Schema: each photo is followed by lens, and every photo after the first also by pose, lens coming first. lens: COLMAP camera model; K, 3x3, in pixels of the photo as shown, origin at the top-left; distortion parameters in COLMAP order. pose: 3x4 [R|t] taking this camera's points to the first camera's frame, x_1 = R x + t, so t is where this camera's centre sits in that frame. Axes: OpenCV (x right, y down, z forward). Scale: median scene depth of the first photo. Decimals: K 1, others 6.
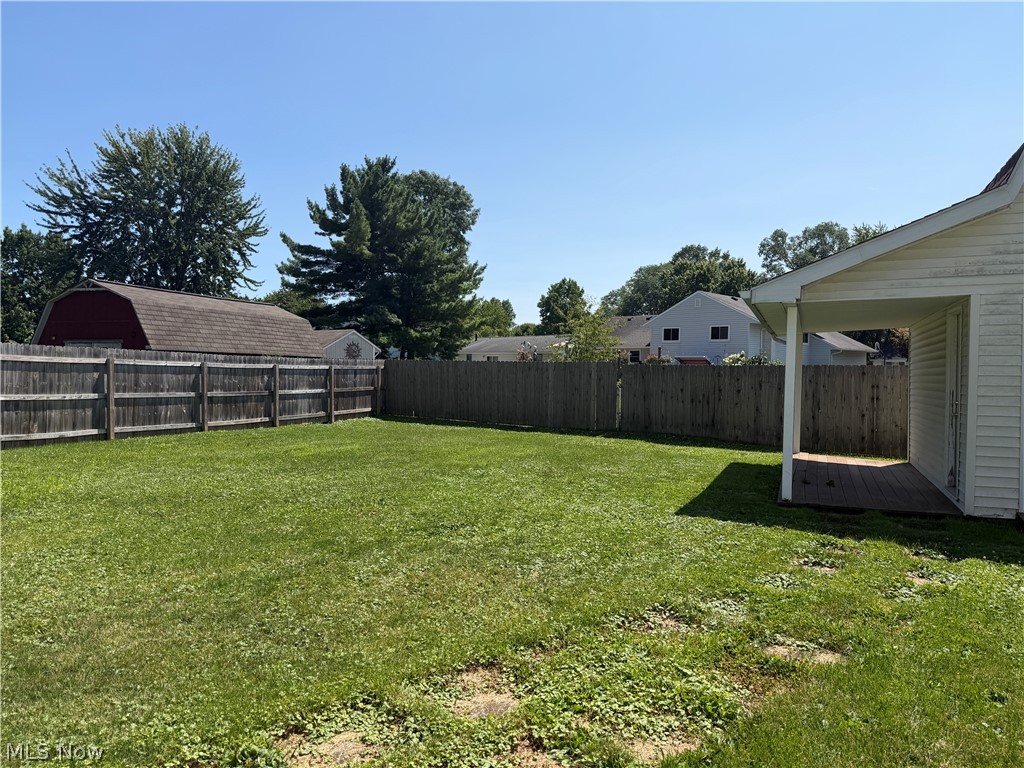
lens RADIAL K [[714.2, 0, 517.3], [0, 714.2, 383.6], [0, 0, 1]] dist [0.100492, -0.147844]
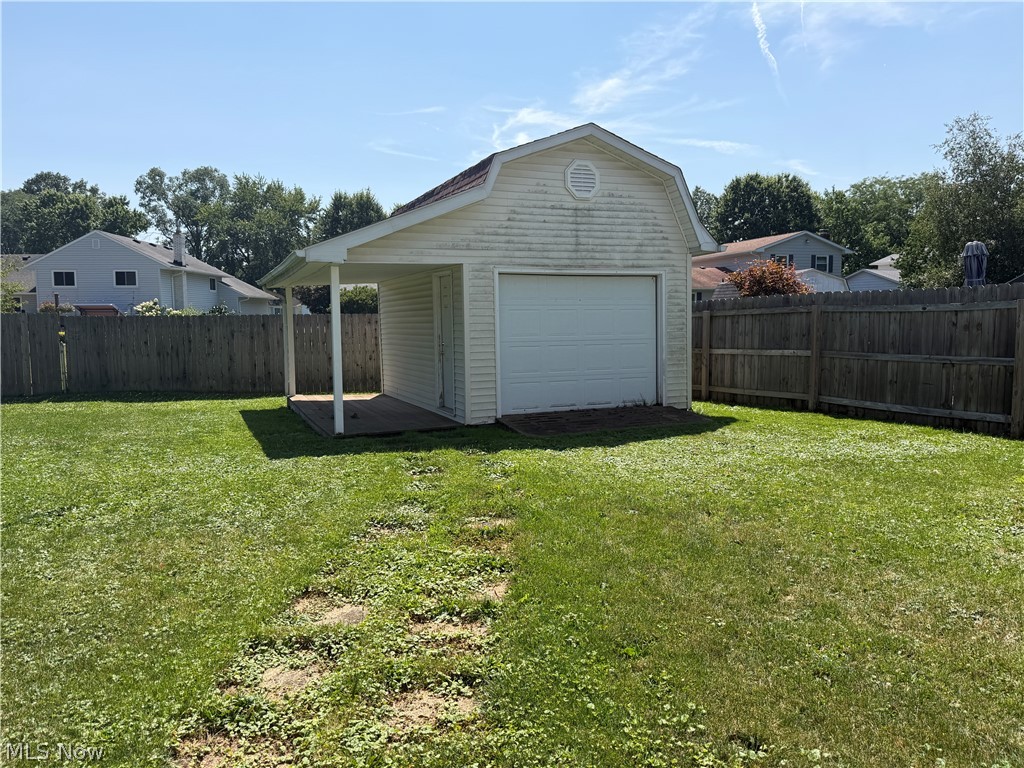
lens RADIAL K [[714.2, 0, 517.3], [0, 714.2, 383.6], [0, 0, 1]] dist [0.100492, -0.147844]
pose [[0.687186, -0.084959, 0.721497, -0.130807], [0.031388, 0.995683, 0.087349, -0.005689], [-0.725803, -0.037379, 0.686886, -0.000603]]
